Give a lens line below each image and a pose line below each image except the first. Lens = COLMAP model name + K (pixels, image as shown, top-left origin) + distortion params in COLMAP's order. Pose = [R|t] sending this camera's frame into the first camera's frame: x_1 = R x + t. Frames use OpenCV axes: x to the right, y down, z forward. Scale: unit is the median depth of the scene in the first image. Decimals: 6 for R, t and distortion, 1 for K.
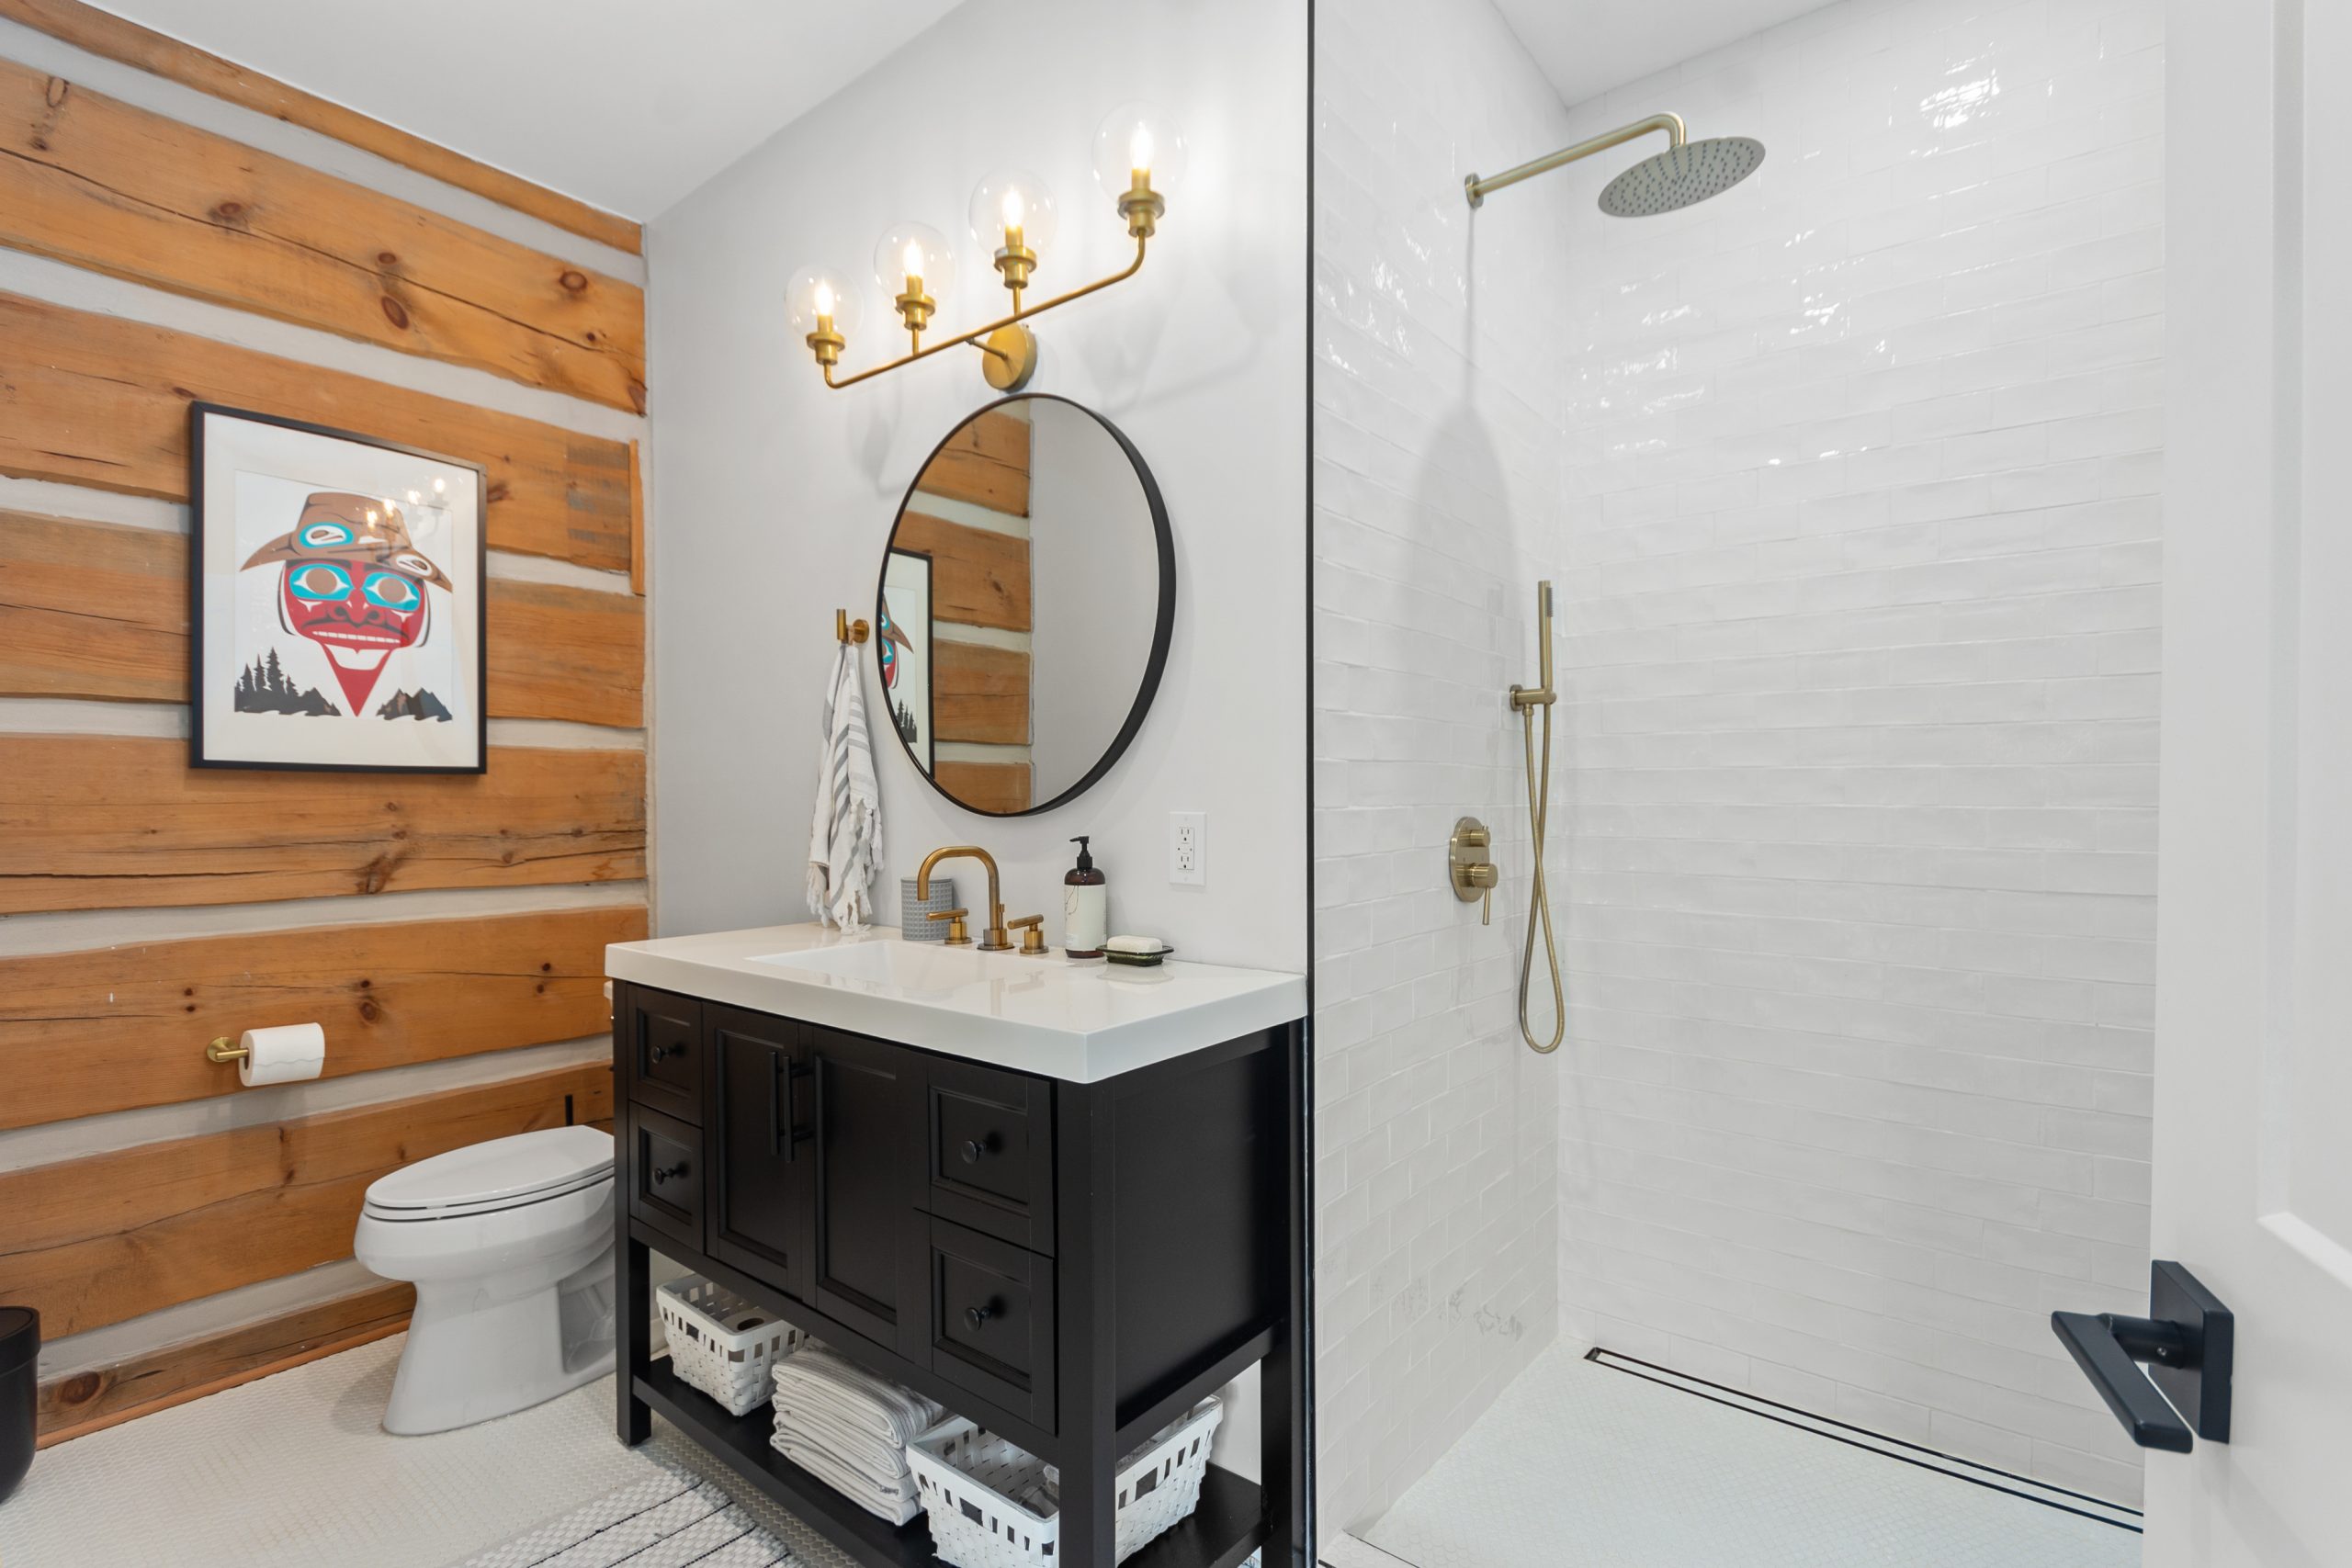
lens RADIAL K [[1085.9, 0, 1184.5], [0, 1085.9, 793.7], [0, 0, 1]] dist [-0.003290, -0.003125]
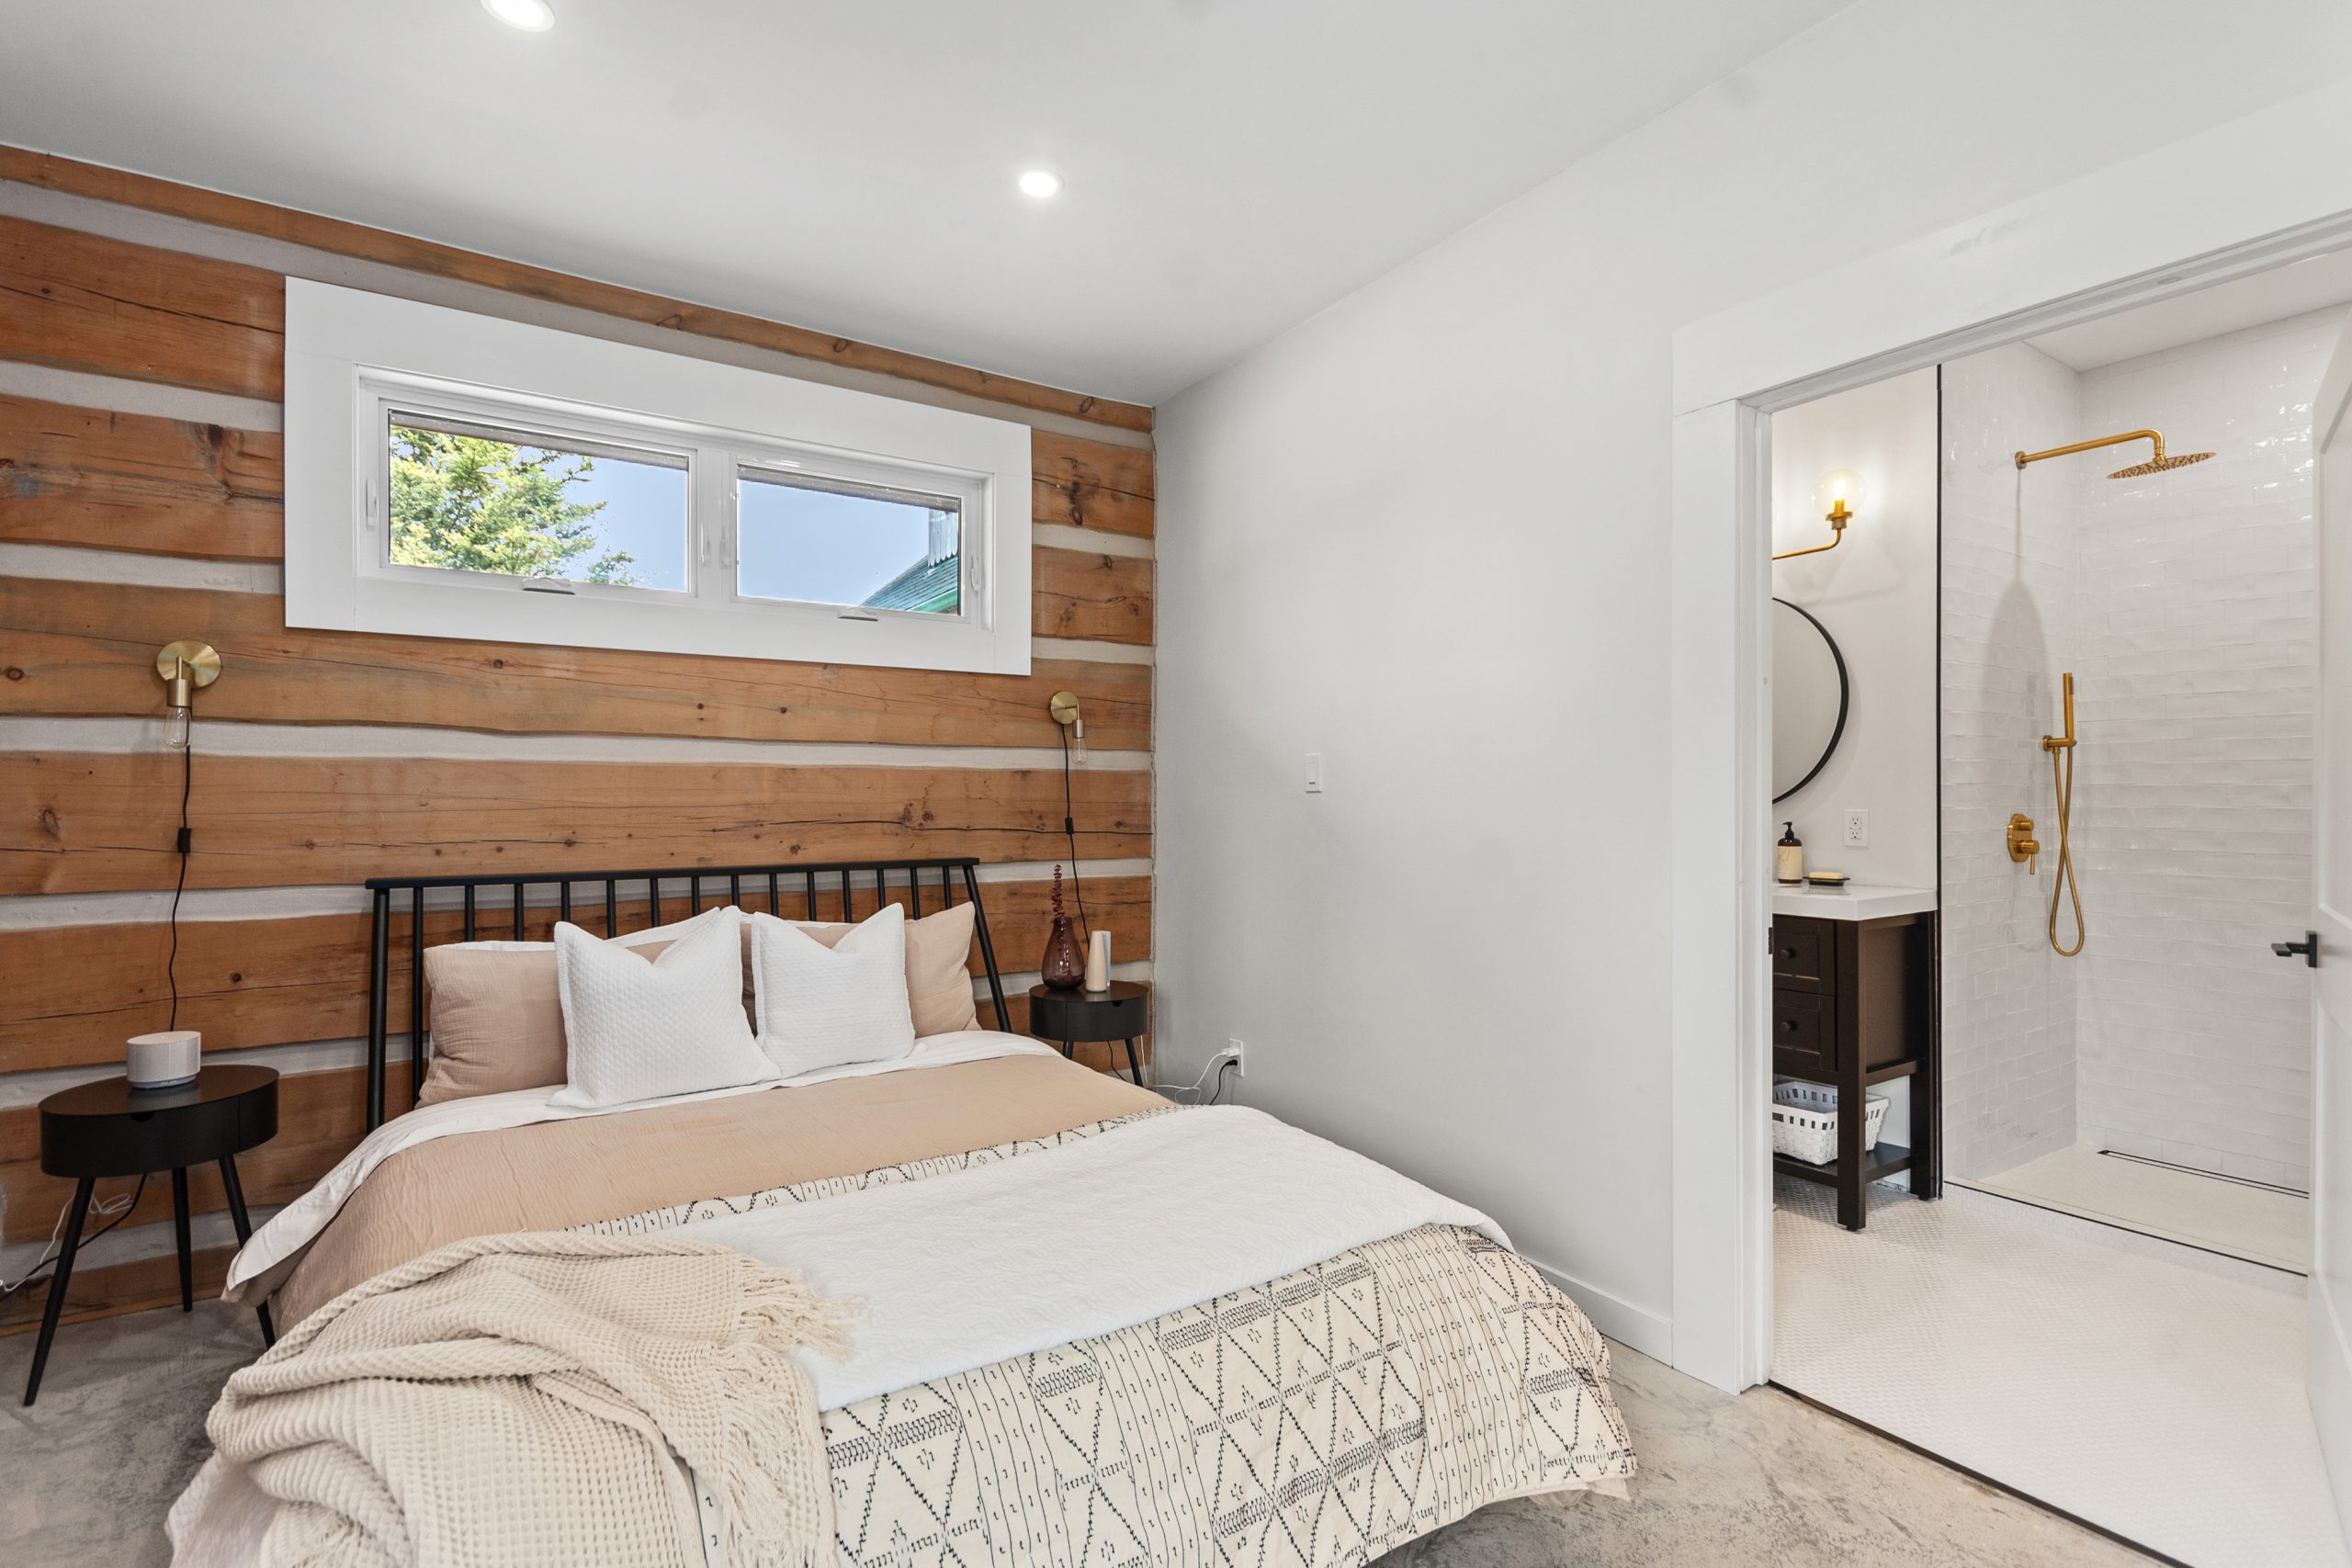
lens RADIAL K [[1085.9, 0, 1162.5], [0, 1085.9, 784.1], [0, 0, 1]] dist [-0.003290, -0.003125]
pose [[0.942618, -0.002118, -0.333866, -0.464472], [-0.000638, 0.999967, -0.008145, -0.011080], [0.333872, 0.007890, 0.942586, -1.126666]]
